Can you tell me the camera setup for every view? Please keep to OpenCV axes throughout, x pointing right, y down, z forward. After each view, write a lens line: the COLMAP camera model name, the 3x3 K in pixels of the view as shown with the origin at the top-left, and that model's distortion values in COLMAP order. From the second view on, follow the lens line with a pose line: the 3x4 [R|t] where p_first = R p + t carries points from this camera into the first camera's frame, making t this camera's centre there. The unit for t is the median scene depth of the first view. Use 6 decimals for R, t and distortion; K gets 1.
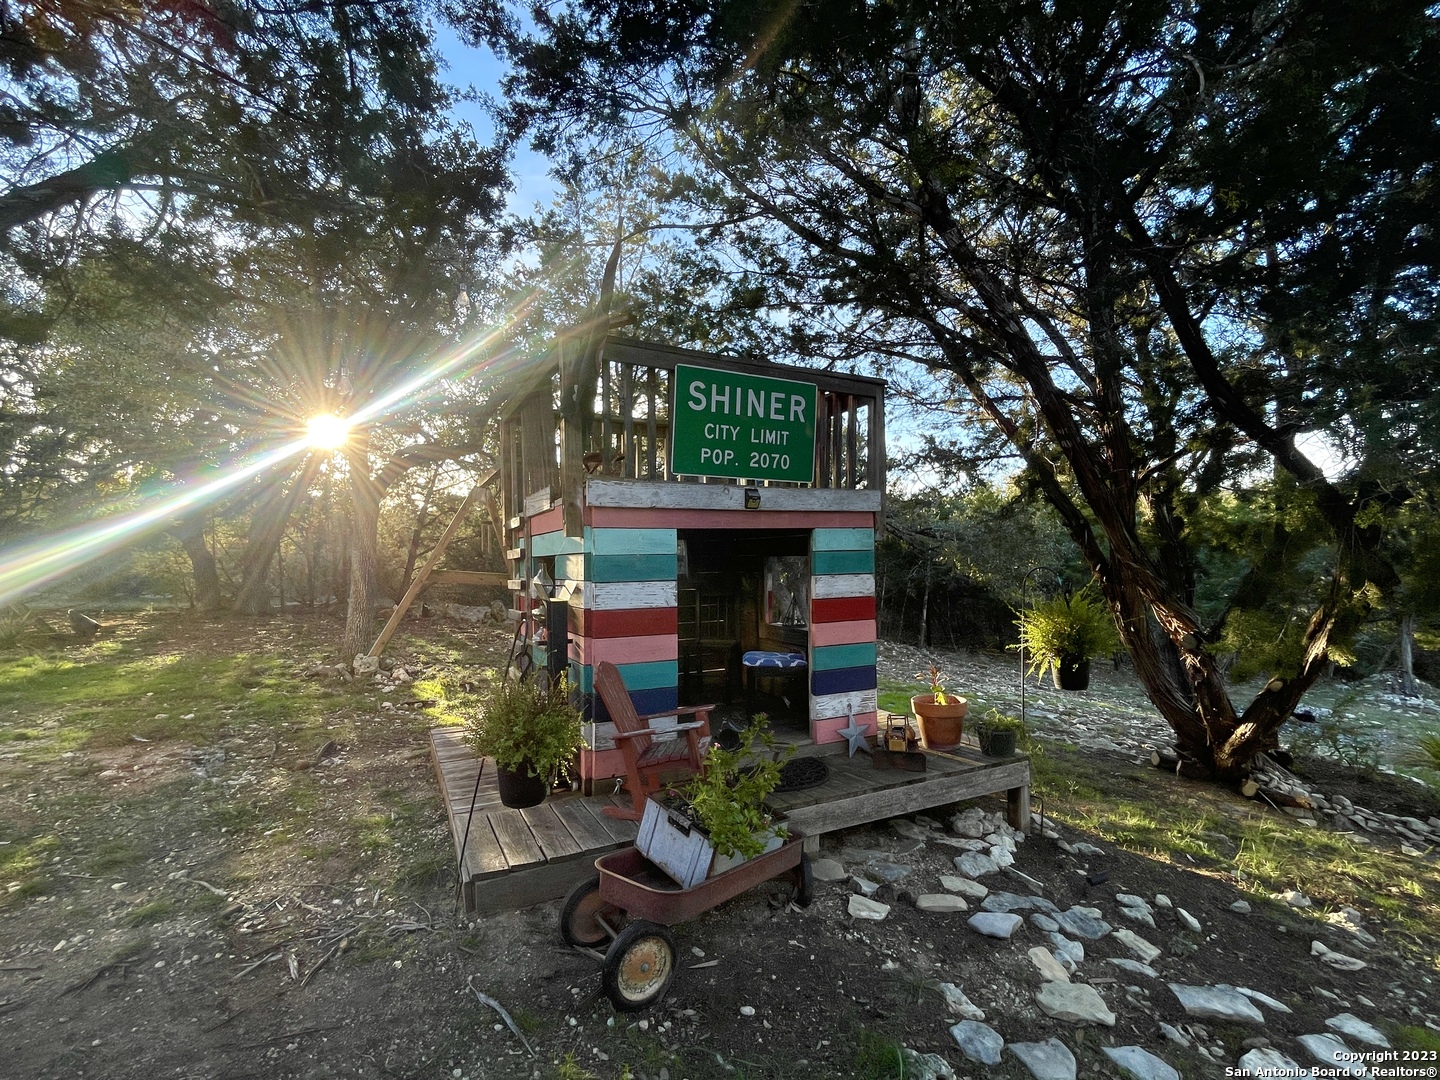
lens RADIAL K [[630.2, 0, 720.0], [0, 630.2, 540.0], [0, 0, 1]] dist [0.001778, 0.000074]
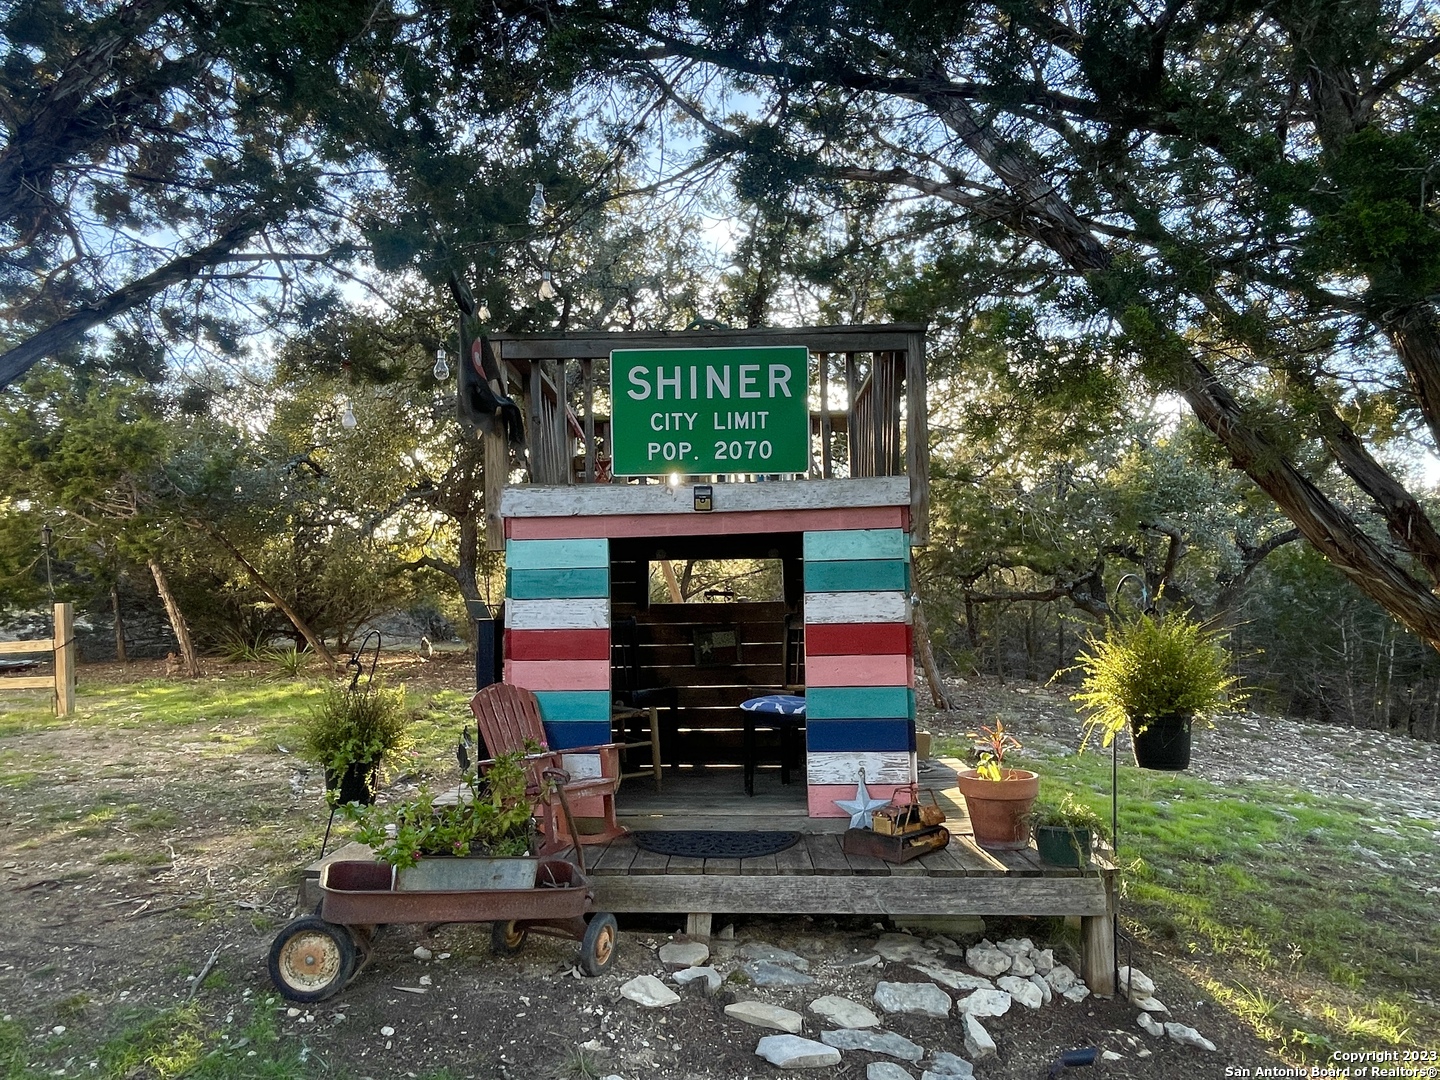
lens RADIAL K [[838.2, 0, 720.0], [0, 838.2, 540.0], [0, 0, 1]] dist [-0.004675, -0.000976]
pose [[0.877130, -0.045455, -0.478097, 0.574049], [0.021546, 0.998233, -0.055378, 0.048146], [0.479770, 0.038273, 0.876559, 0.059228]]
